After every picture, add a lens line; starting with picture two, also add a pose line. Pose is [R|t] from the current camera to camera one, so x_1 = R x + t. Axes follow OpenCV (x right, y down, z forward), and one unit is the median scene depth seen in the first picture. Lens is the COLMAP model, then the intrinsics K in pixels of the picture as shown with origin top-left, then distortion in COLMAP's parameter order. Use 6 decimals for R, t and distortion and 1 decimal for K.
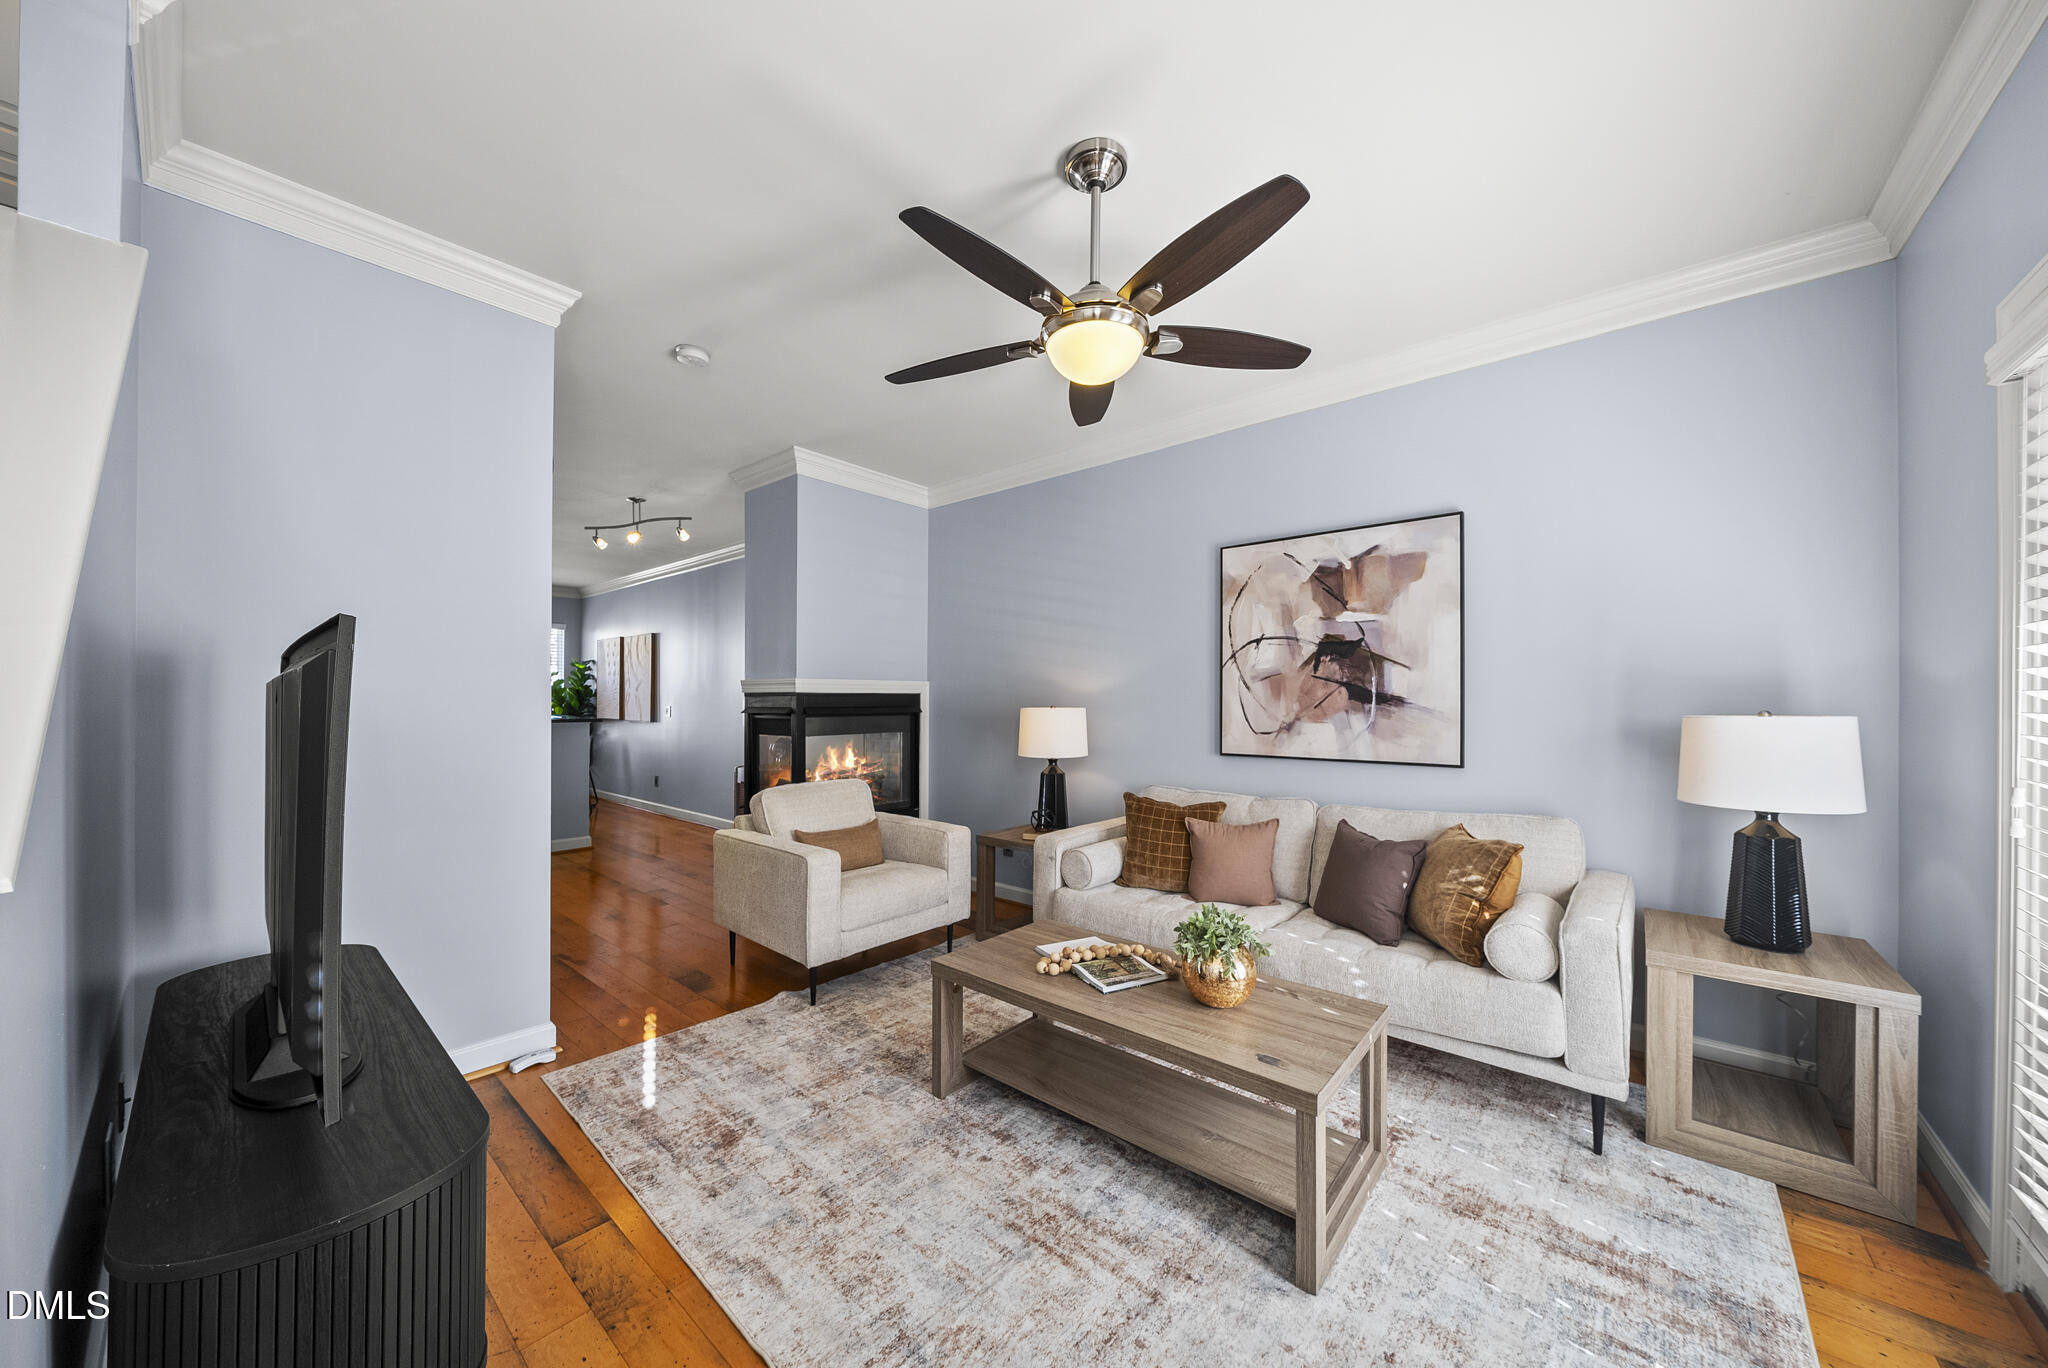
lens RADIAL K [[701.6, 0, 1014.8], [0, 701.6, 692.9], [0, 0, 1]] dist [-0.009228, 0.000214]
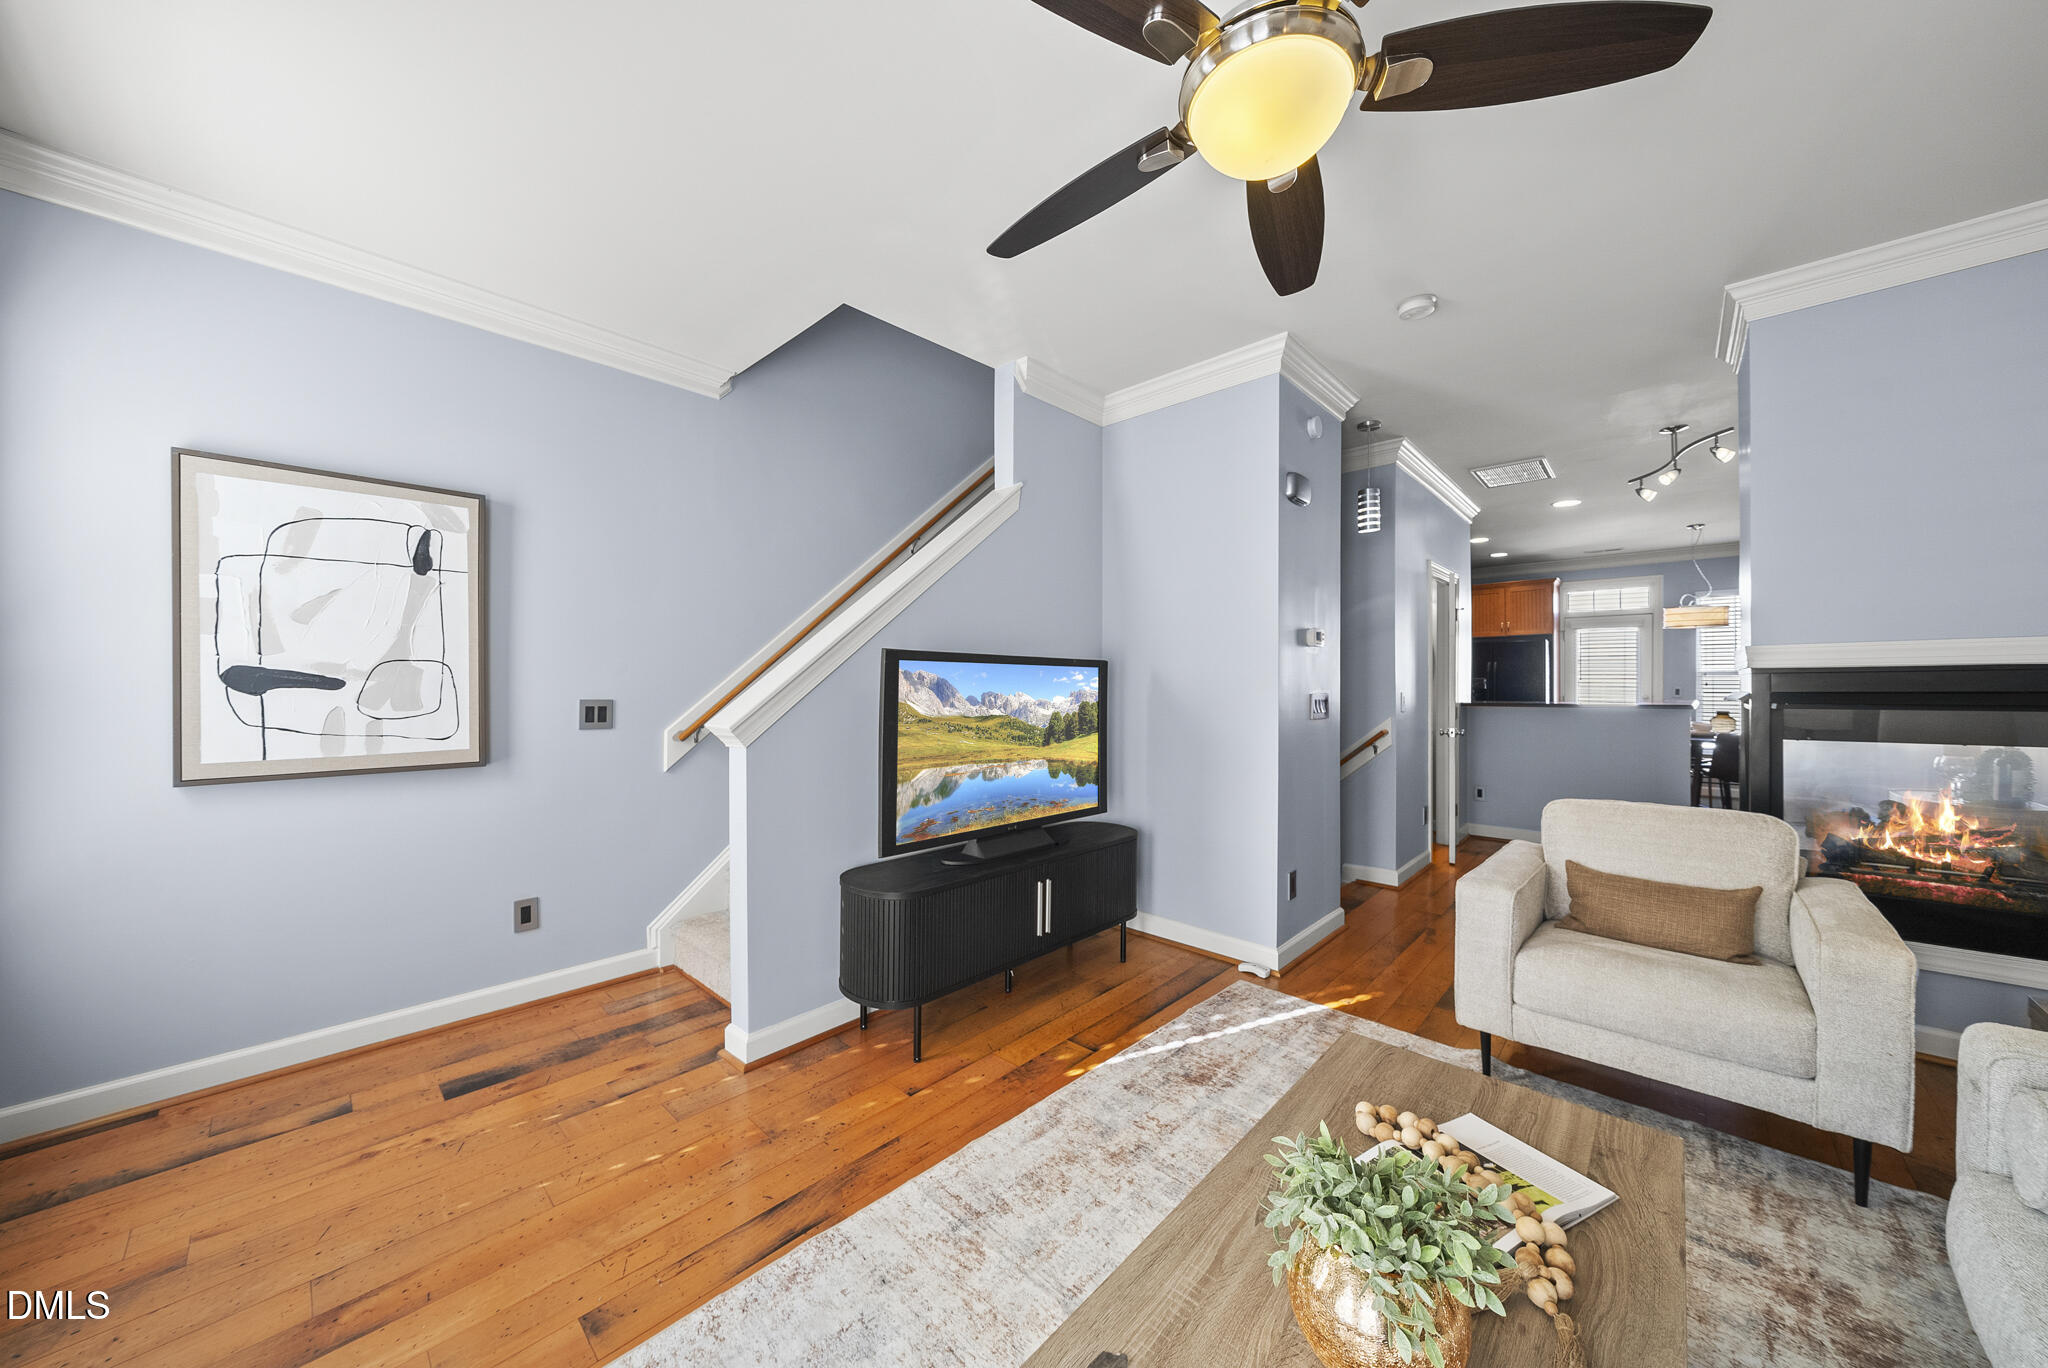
lens RADIAL K [[701.6, 0, 1028.6], [0, 701.6, 682.4], [0, 0, 1]] dist [-0.009228, 0.000214]
pose [[-0.034915, -0.005674, -0.999374, 0.647170], [0.013690, 0.999887, -0.006156, 0.012718], [0.999297, -0.013896, -0.034833, 0.710585]]
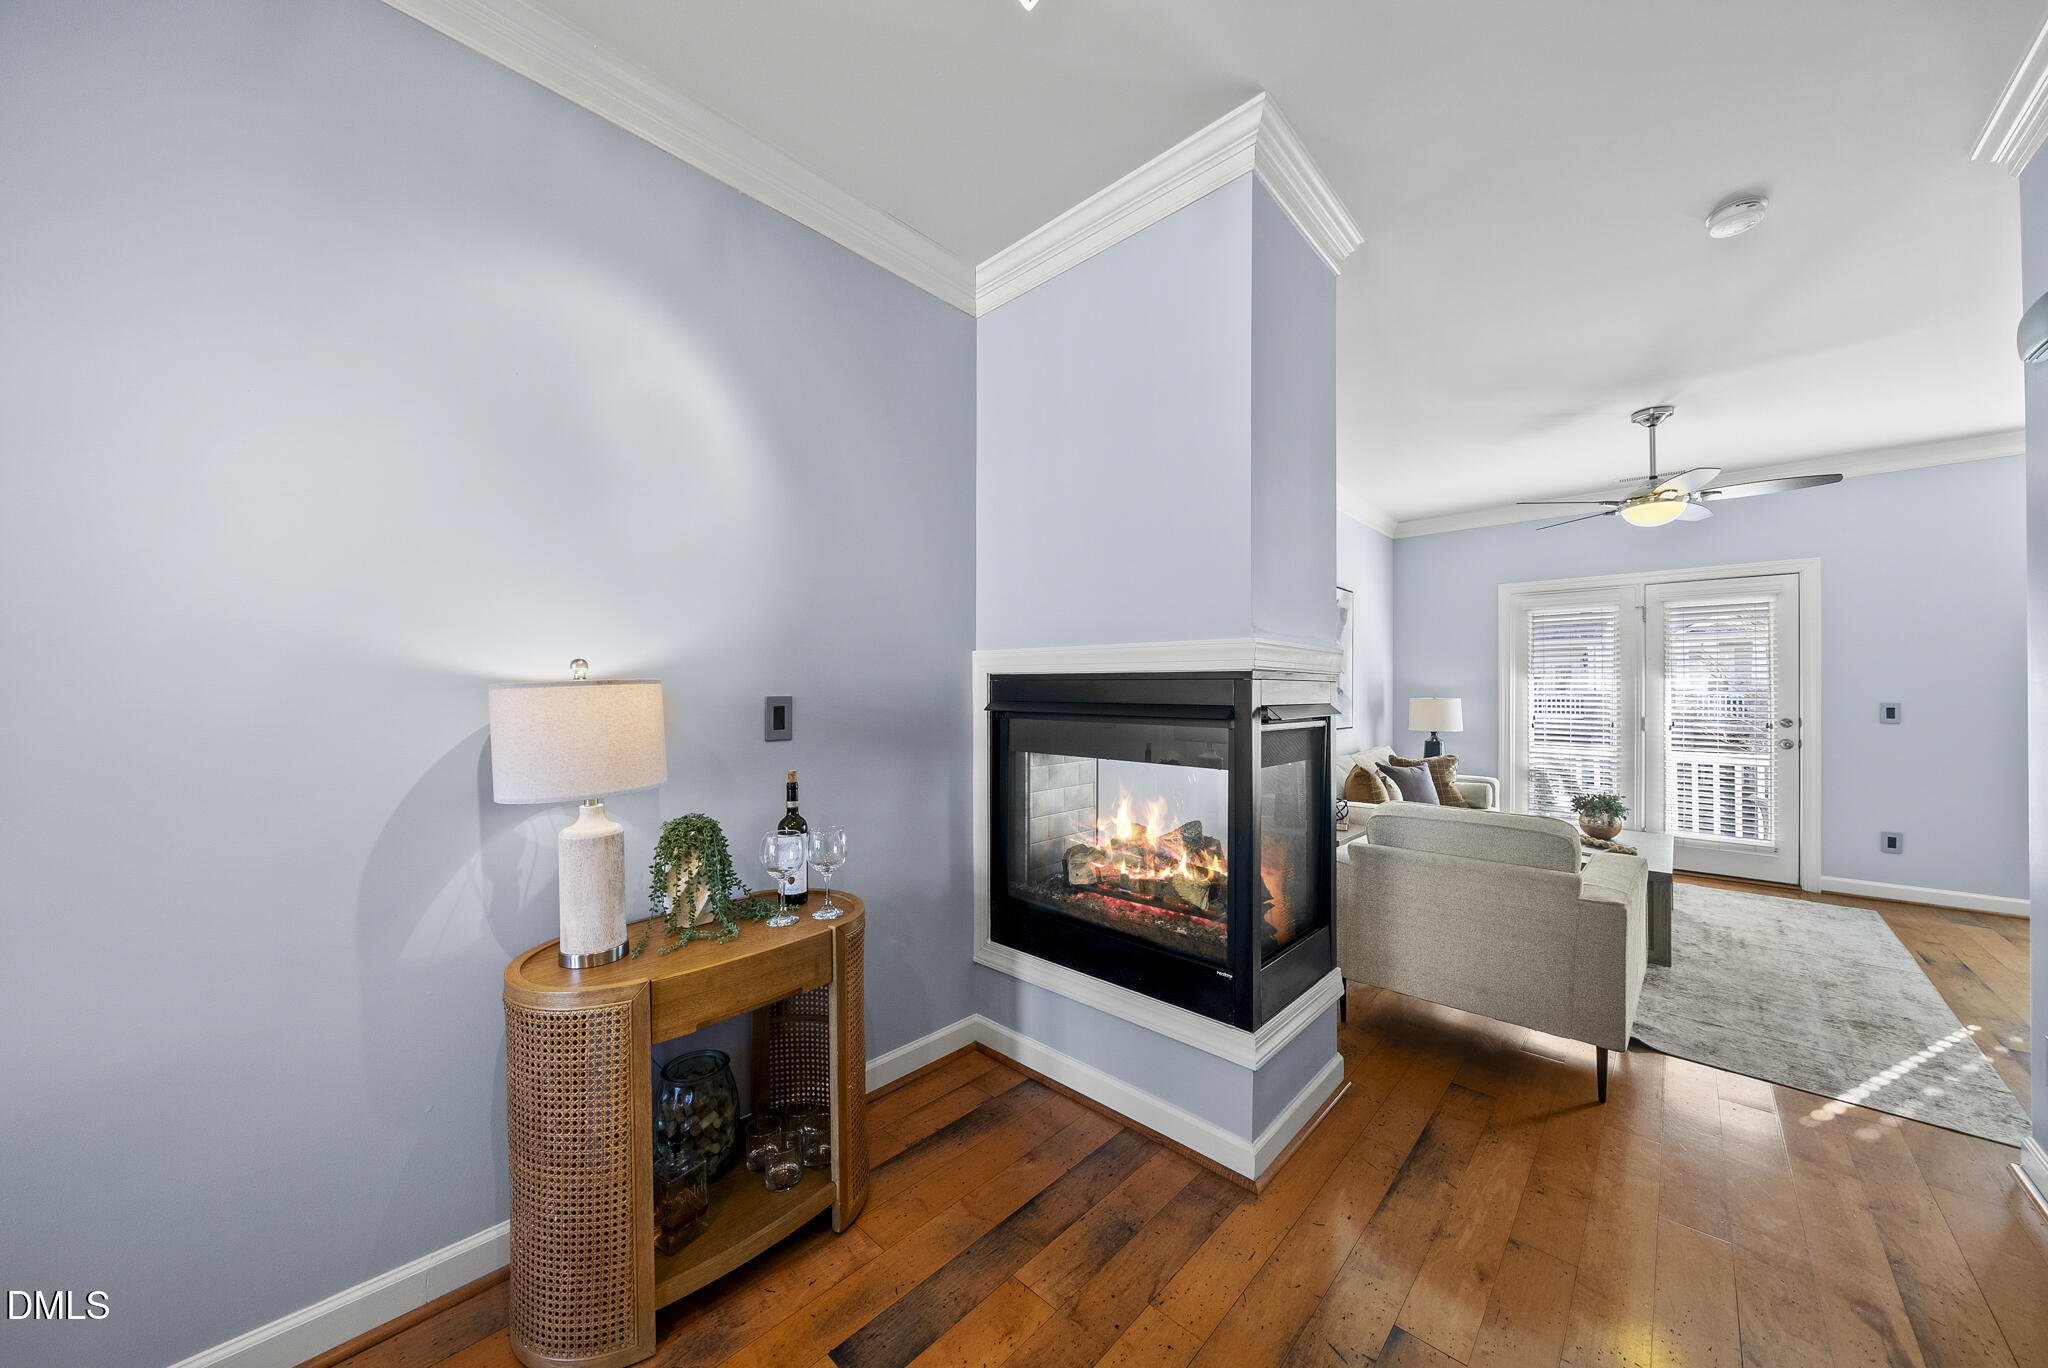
lens RADIAL K [[701.6, 0, 1023.2], [0, 701.6, 691.6], [0, 0, 1]] dist [-0.009228, 0.000214]
pose [[0.044740, -0.004935, 0.998986, -1.631736], [-0.014654, 0.999877, 0.005596, 0.020350], [-0.998891, -0.014889, 0.044662, 2.317318]]
